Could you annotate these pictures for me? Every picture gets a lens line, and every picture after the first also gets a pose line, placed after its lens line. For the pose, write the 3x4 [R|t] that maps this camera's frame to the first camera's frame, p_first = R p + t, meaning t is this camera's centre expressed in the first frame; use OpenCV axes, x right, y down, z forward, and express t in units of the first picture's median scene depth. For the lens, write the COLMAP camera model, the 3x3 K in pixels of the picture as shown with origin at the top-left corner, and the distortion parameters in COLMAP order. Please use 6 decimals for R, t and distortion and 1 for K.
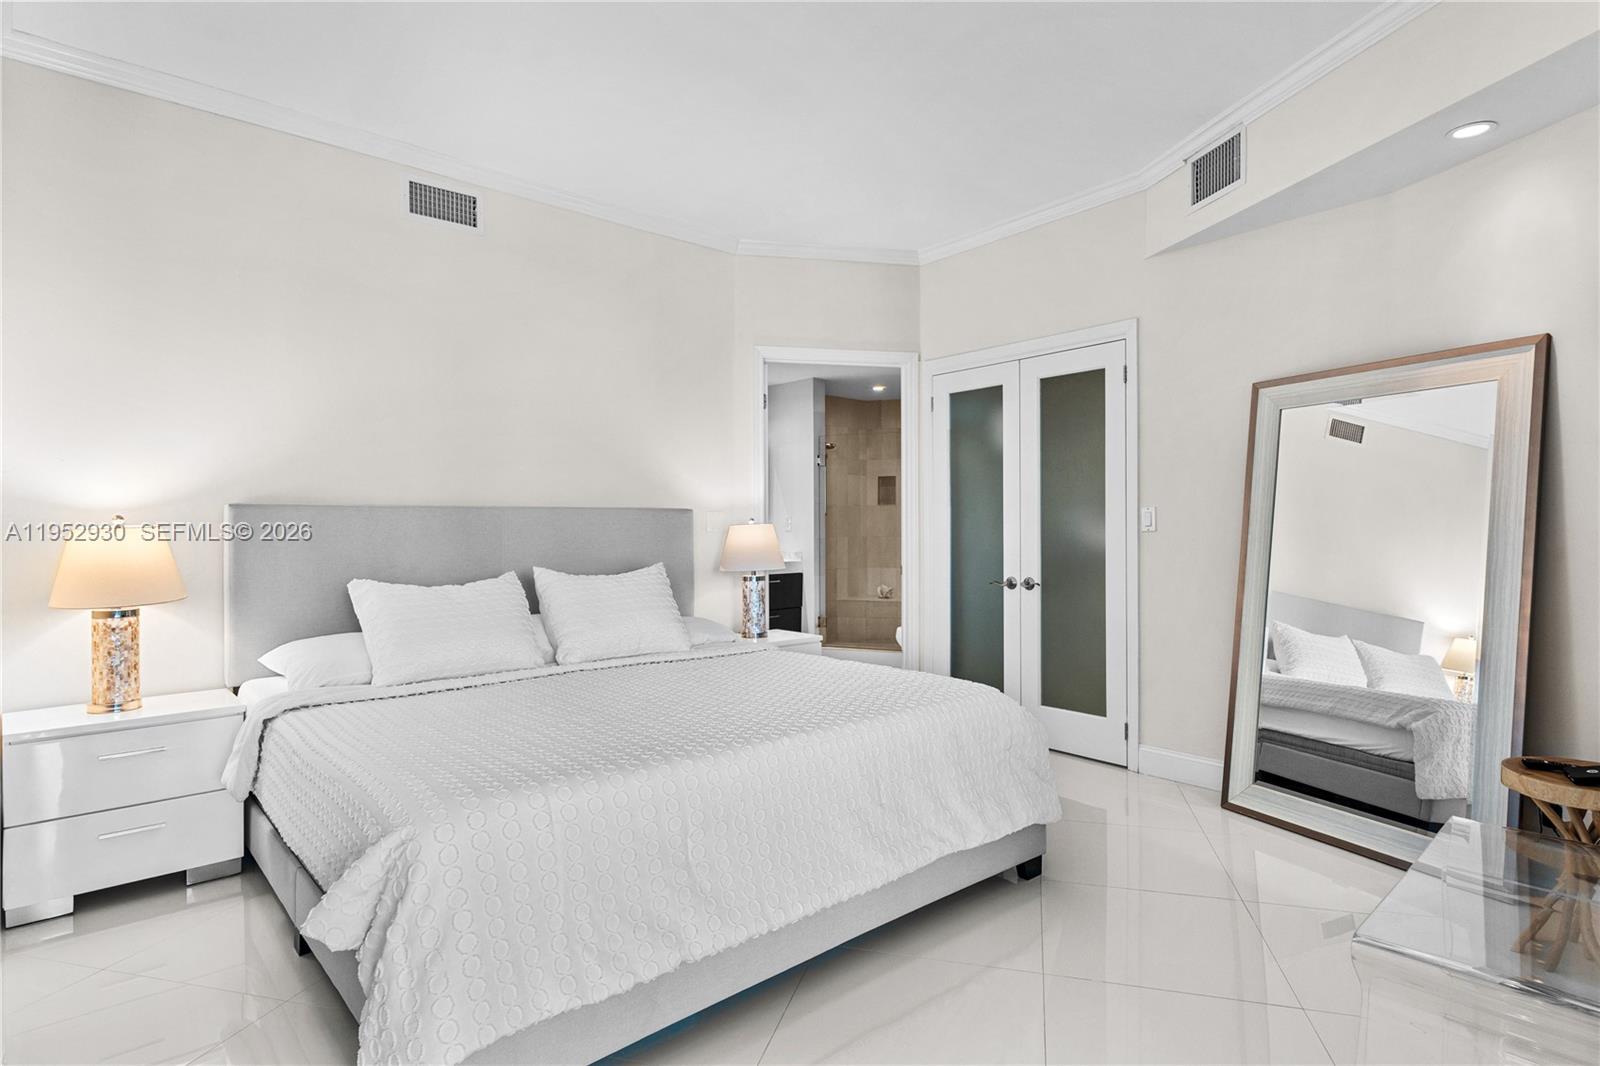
lens RADIAL K [[841.6, 0, 800.0], [0, 841.6, 533.0], [0, 0, 1]] dist [-0.000996, -0.000359]
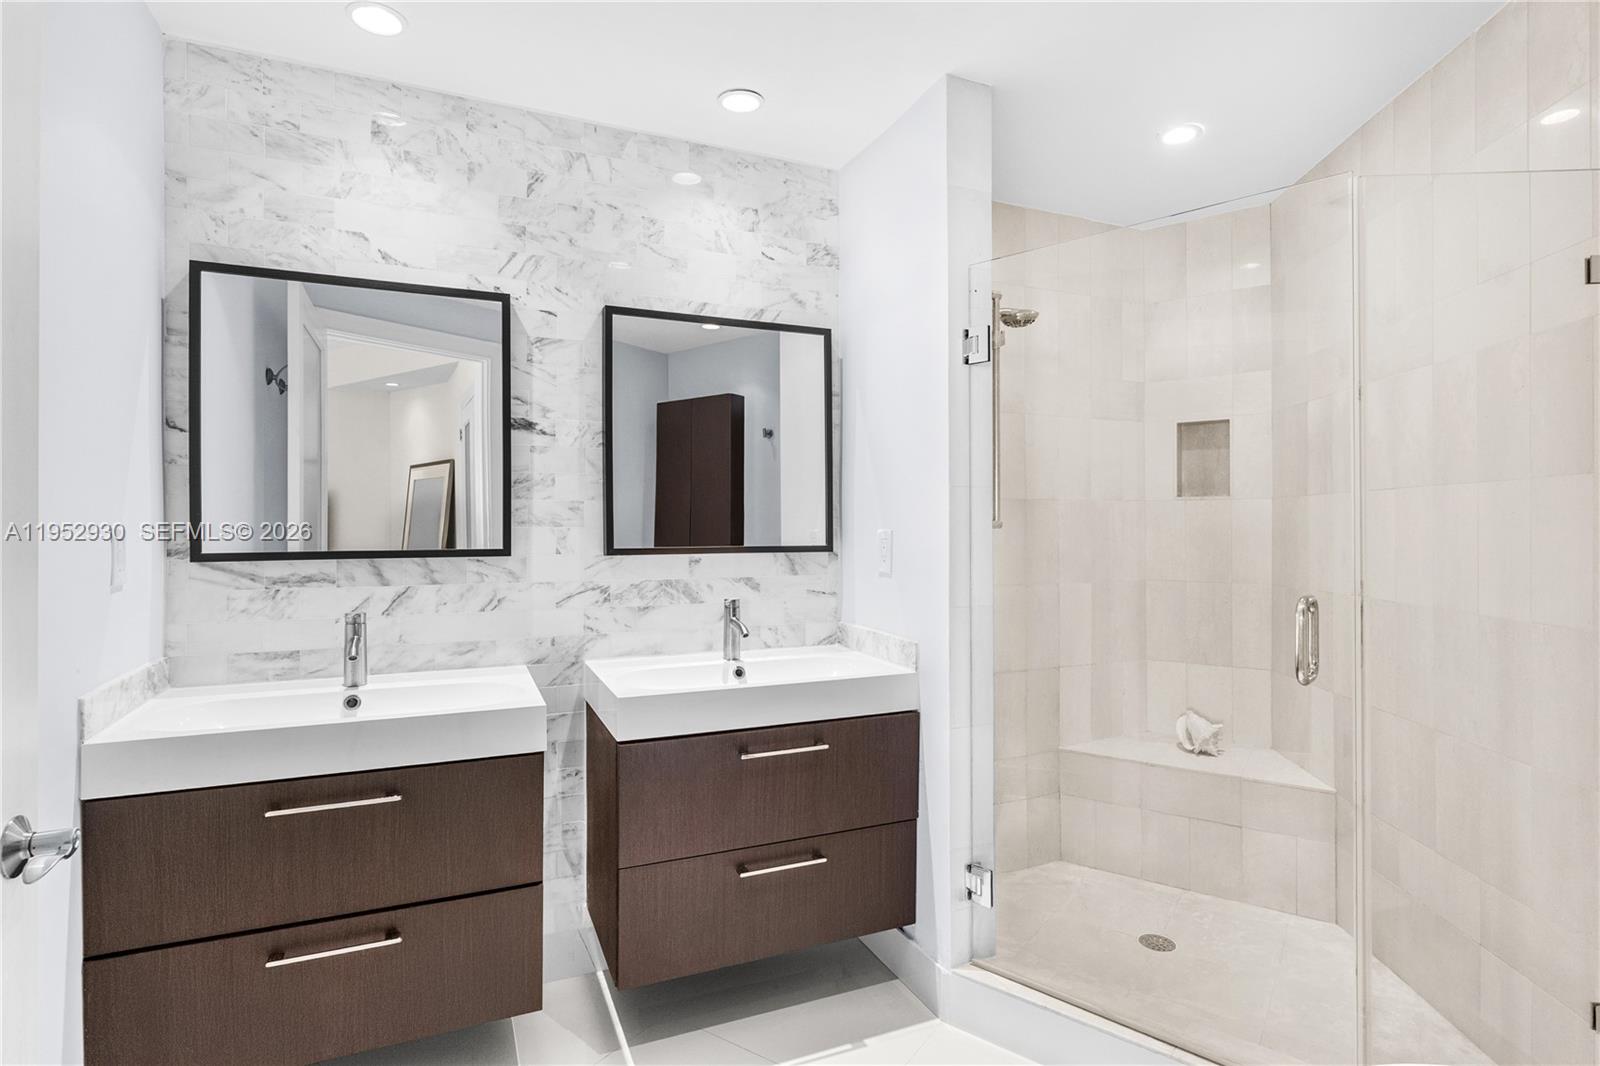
lens RADIAL K [[841.6, 0, 800.0], [0, 841.6, 533.0], [0, 0, 1]] dist [-0.000996, -0.000359]
pose [[0.949440, -0.000596, -0.313947, 0.051254], [-0.002559, 0.999950, -0.009636, -0.013584], [0.313937, 0.009952, 0.949392, 0.596486]]
